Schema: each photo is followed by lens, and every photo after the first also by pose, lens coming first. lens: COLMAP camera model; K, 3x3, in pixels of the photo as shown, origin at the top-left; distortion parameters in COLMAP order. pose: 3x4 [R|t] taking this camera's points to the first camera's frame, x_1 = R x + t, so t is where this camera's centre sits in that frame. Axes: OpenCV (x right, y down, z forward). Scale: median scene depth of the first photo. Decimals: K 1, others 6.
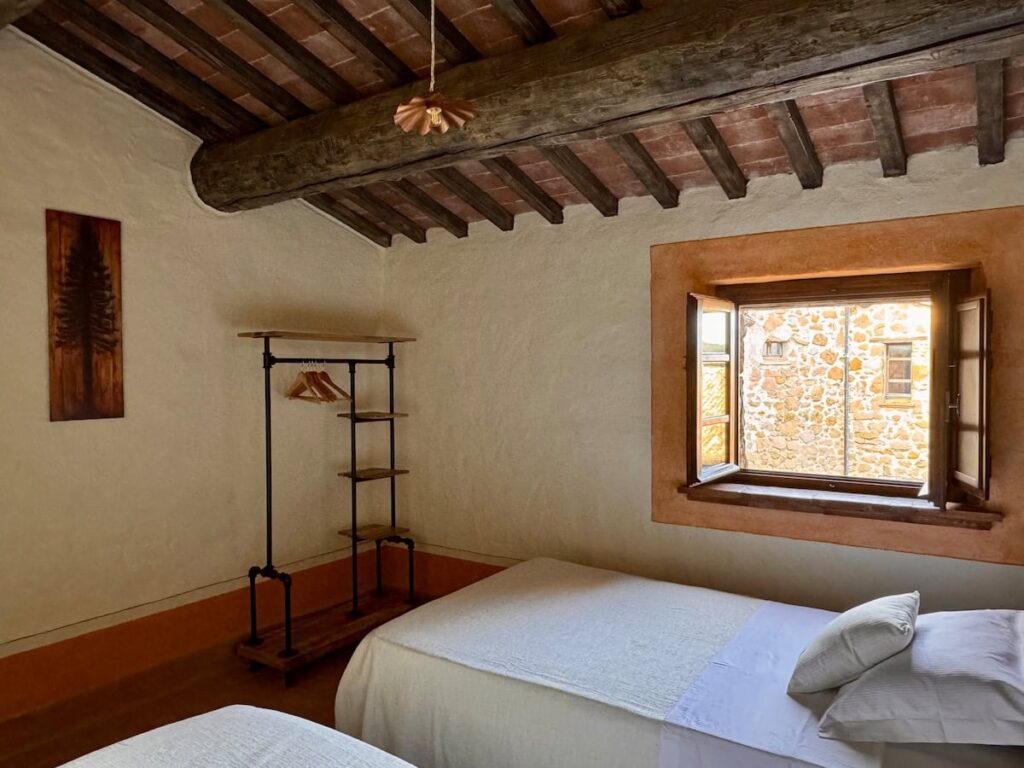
lens RADIAL K [[703.2, 0, 478.7], [0, 703.2, 382.9], [0, 0, 1]] dist [0.003453, 0.001503]
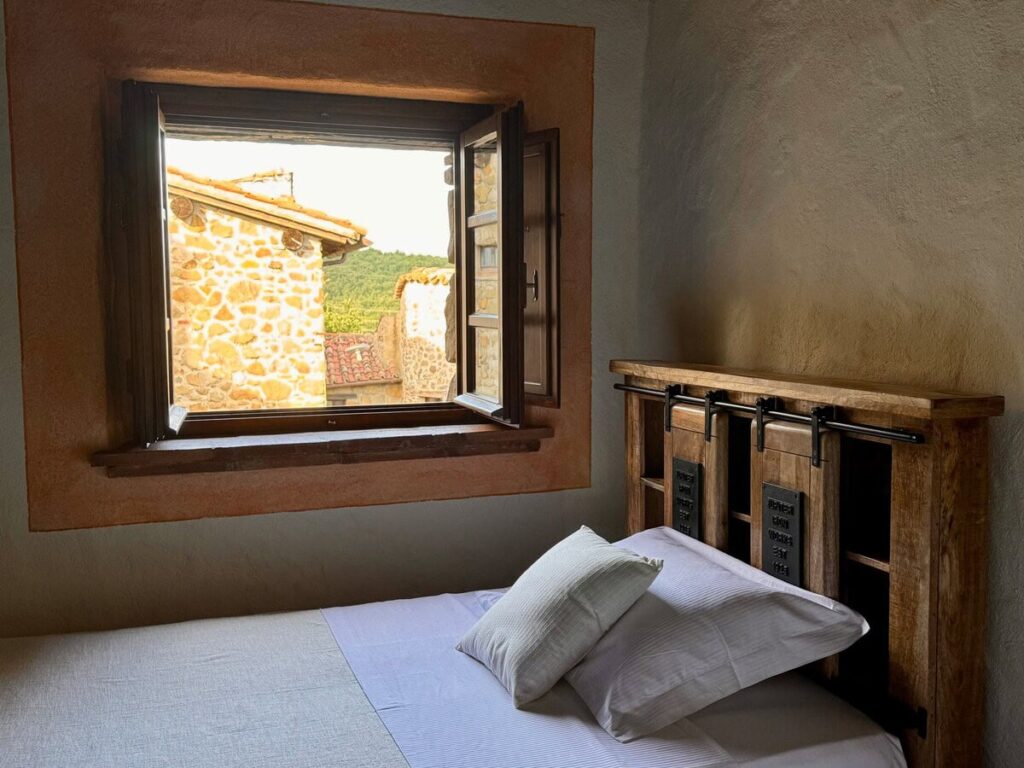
lens RADIAL K [[1143.2, 0, 512.0], [0, 1143.2, 384.0], [0, 0, 1]] dist [0.116540, -0.035112]
pose [[0.576544, -0.060067, 0.814855, -0.248729], [0.020441, 0.998042, 0.059107, 0.050288], [-0.816811, -0.017422, 0.576643, 0.246395]]
